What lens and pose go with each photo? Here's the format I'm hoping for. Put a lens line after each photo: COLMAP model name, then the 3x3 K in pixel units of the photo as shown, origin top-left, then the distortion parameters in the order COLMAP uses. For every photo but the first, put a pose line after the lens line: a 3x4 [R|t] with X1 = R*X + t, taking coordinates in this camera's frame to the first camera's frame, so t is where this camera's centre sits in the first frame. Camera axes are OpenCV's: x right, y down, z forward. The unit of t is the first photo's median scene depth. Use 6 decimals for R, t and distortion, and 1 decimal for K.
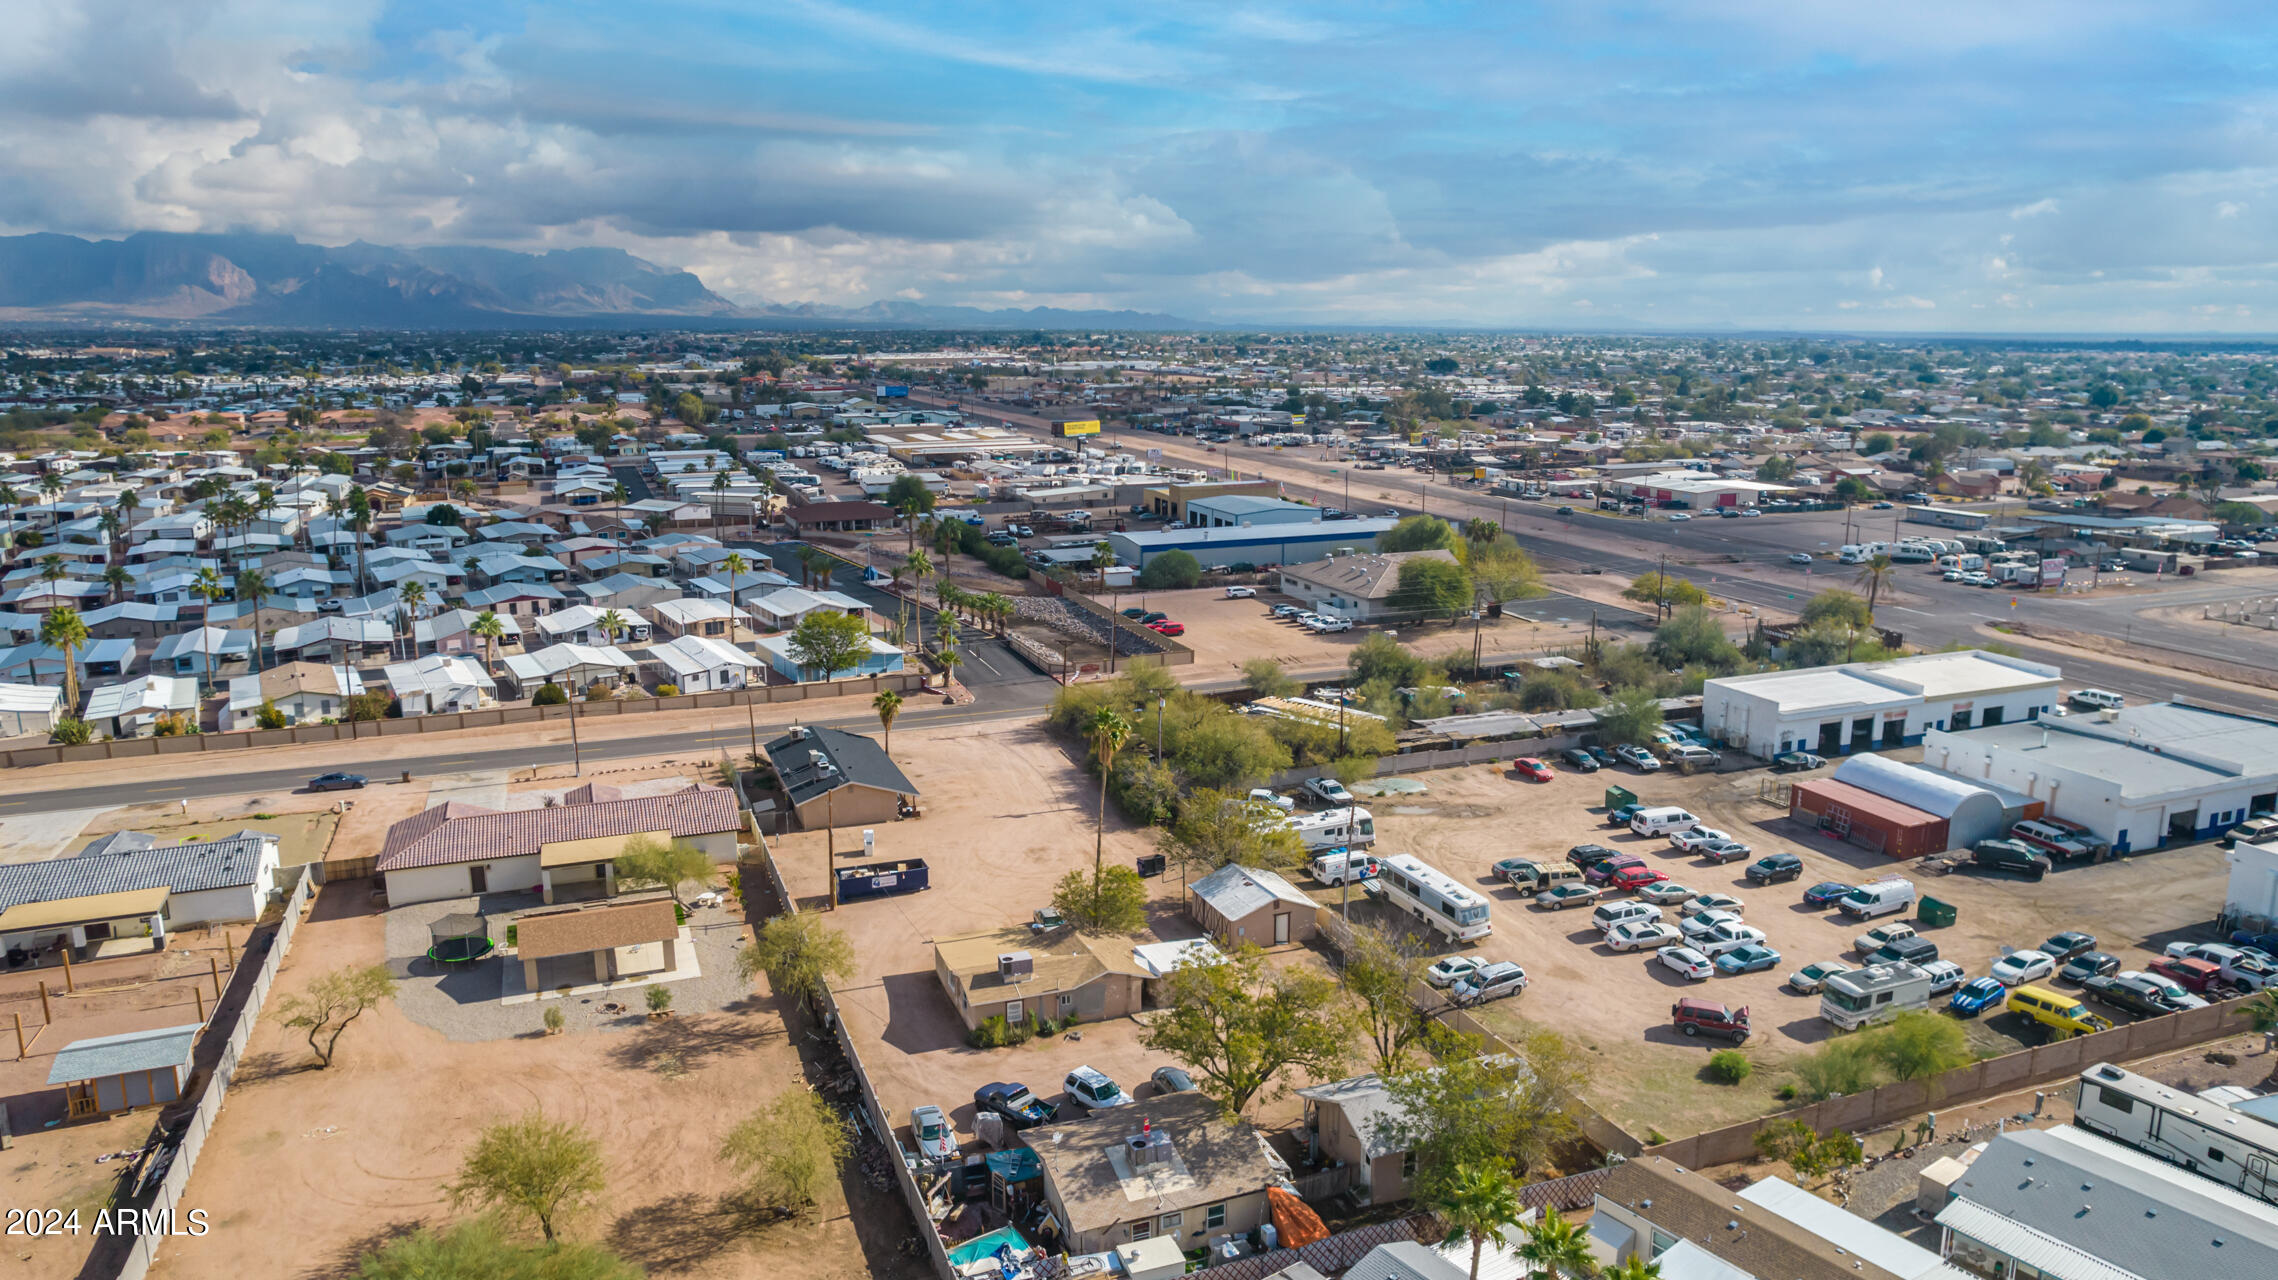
lens RADIAL K [[1486.1, 0, 1130.8], [0, 1486.1, 607.6], [0, 0, 1]] dist [-0.077938, 0.066402]
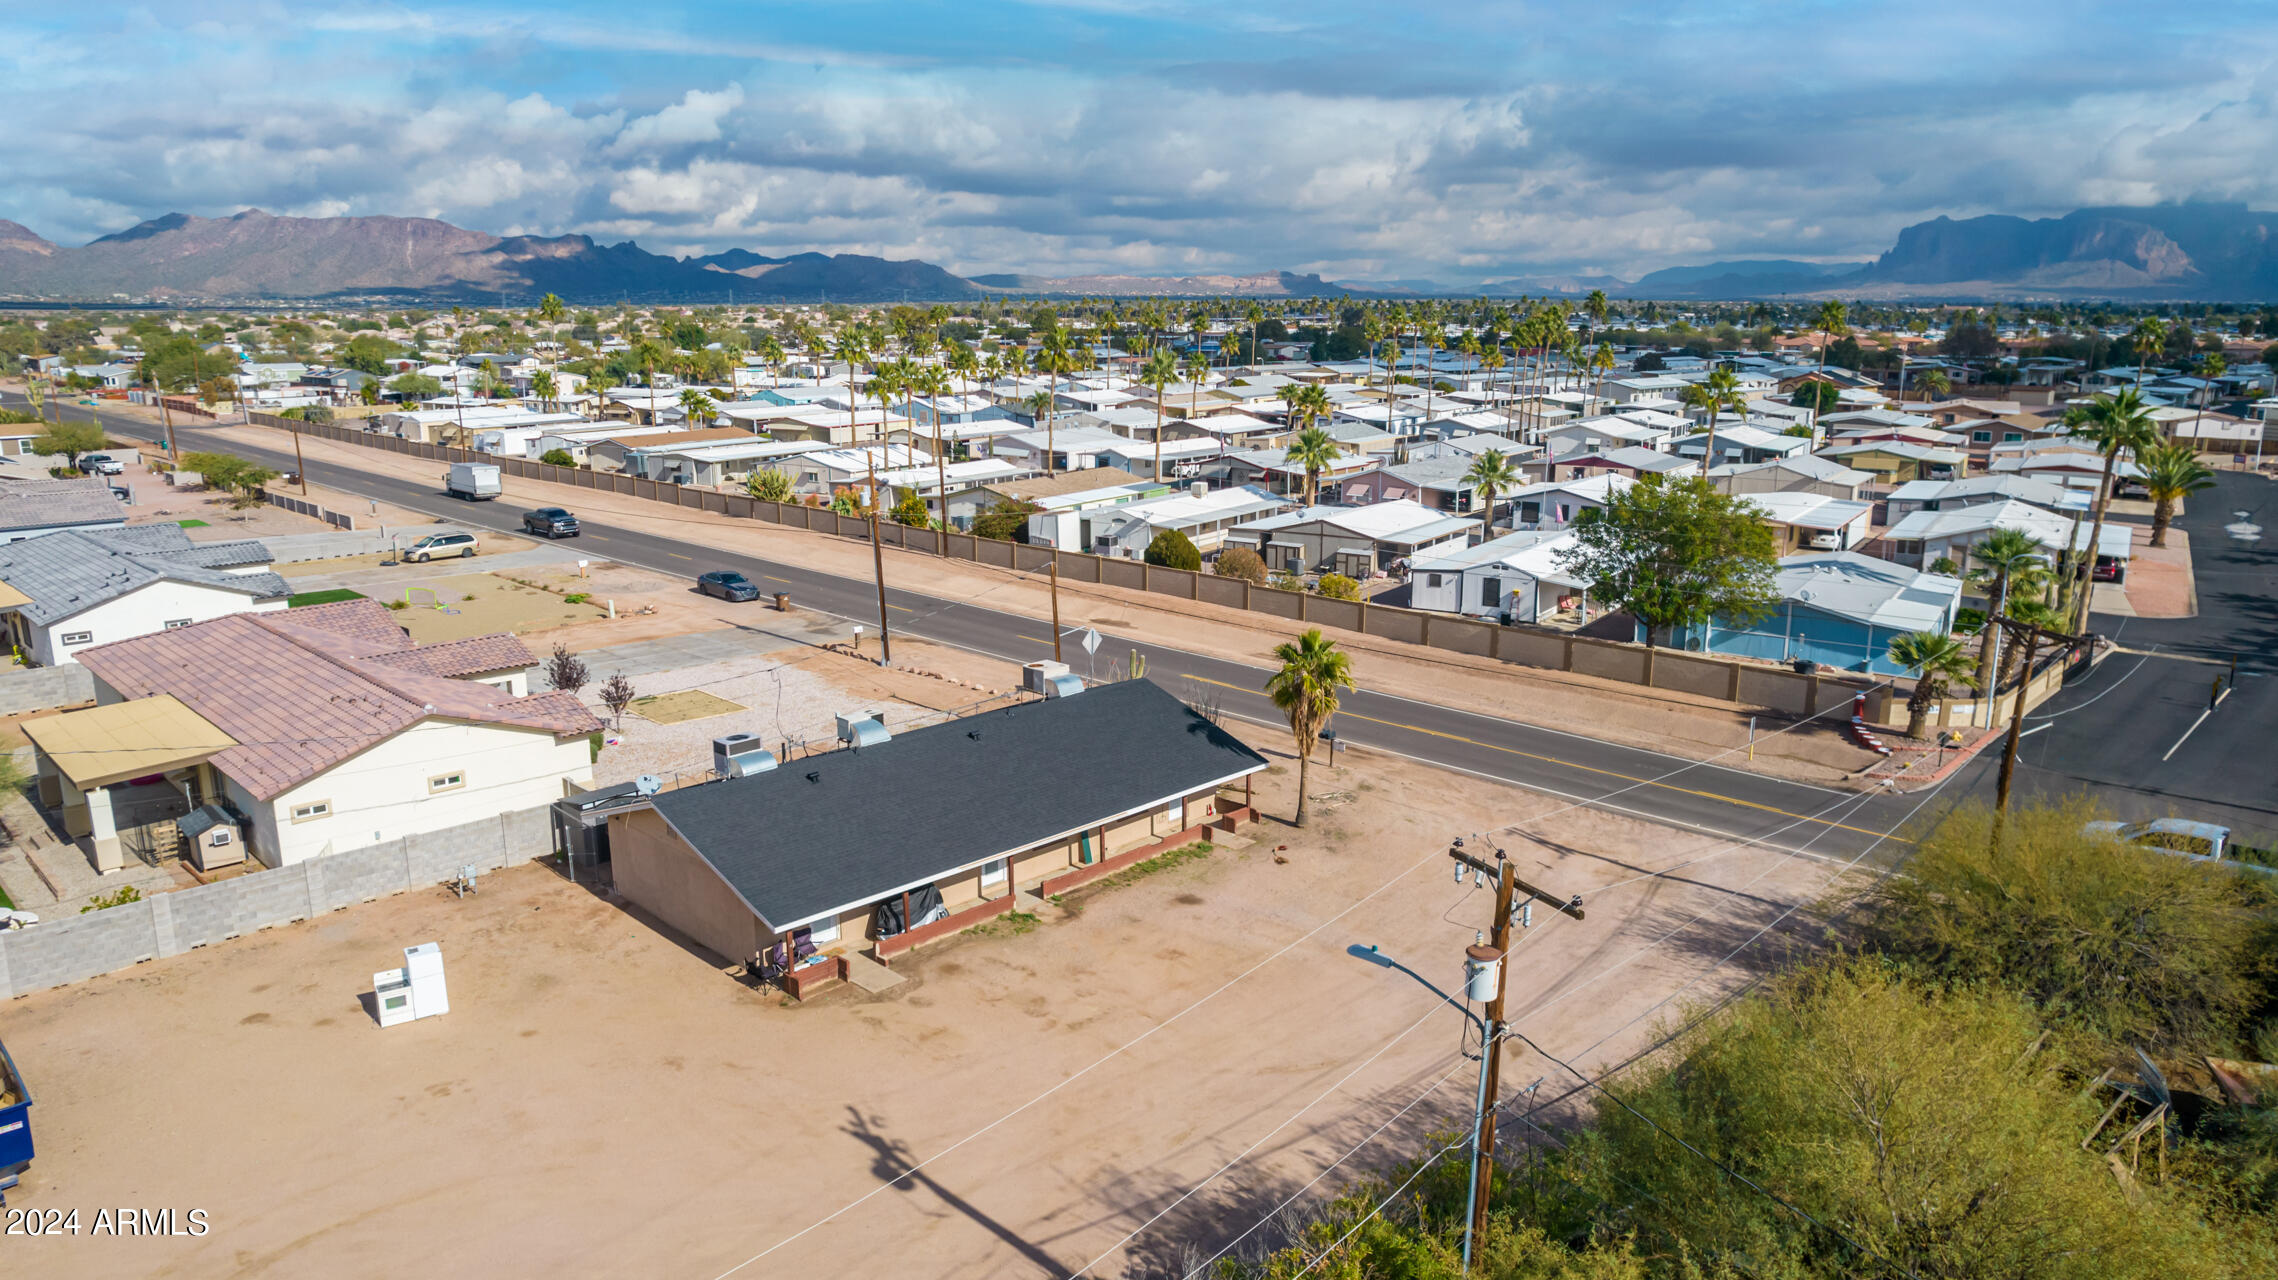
lens RADIAL K [[1486.1, 0, 1133.7], [0, 1486.1, 636.9], [0, 0, 1]] dist [-0.077938, 0.066402]
pose [[0.414946, 0.200716, -0.887430, 0.145349], [-0.169810, 0.975310, 0.141192, 0.020246], [0.893859, 0.092108, 0.438785, 1.022126]]
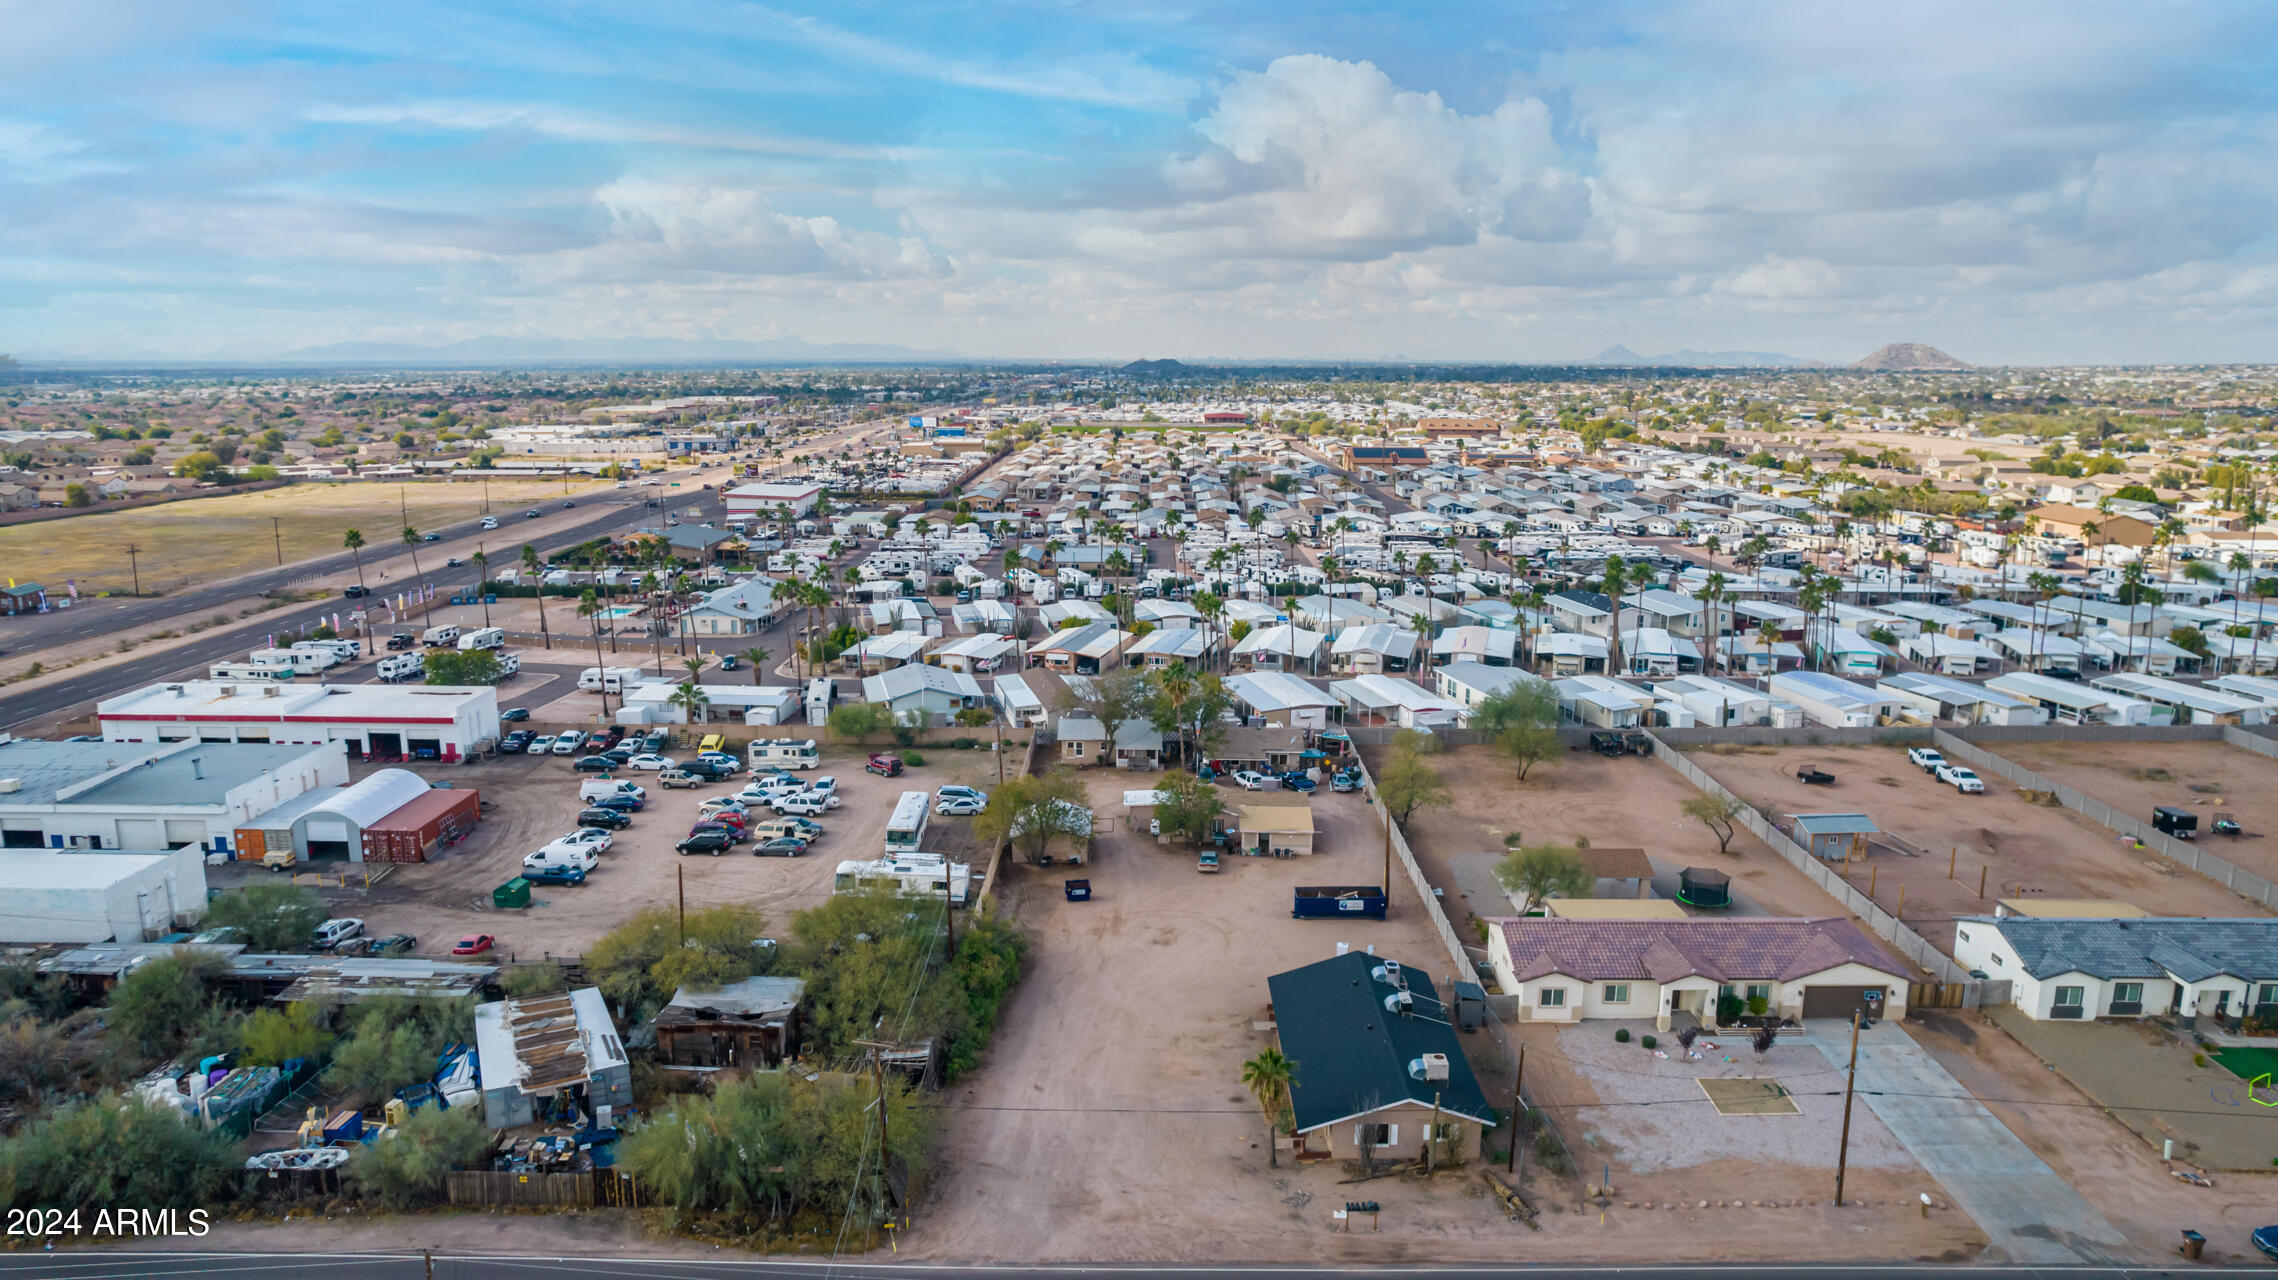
lens RADIAL K [[1486.1, 0, 1146.5], [0, 1486.1, 650.1], [0, 0, 1]] dist [-0.077938, 0.066402]
pose [[-0.931254, -0.073792, 0.356821, -0.380836], [0.067212, 0.927686, 0.367263, -0.351593], [-0.358119, 0.365997, -0.858951, 1.784249]]
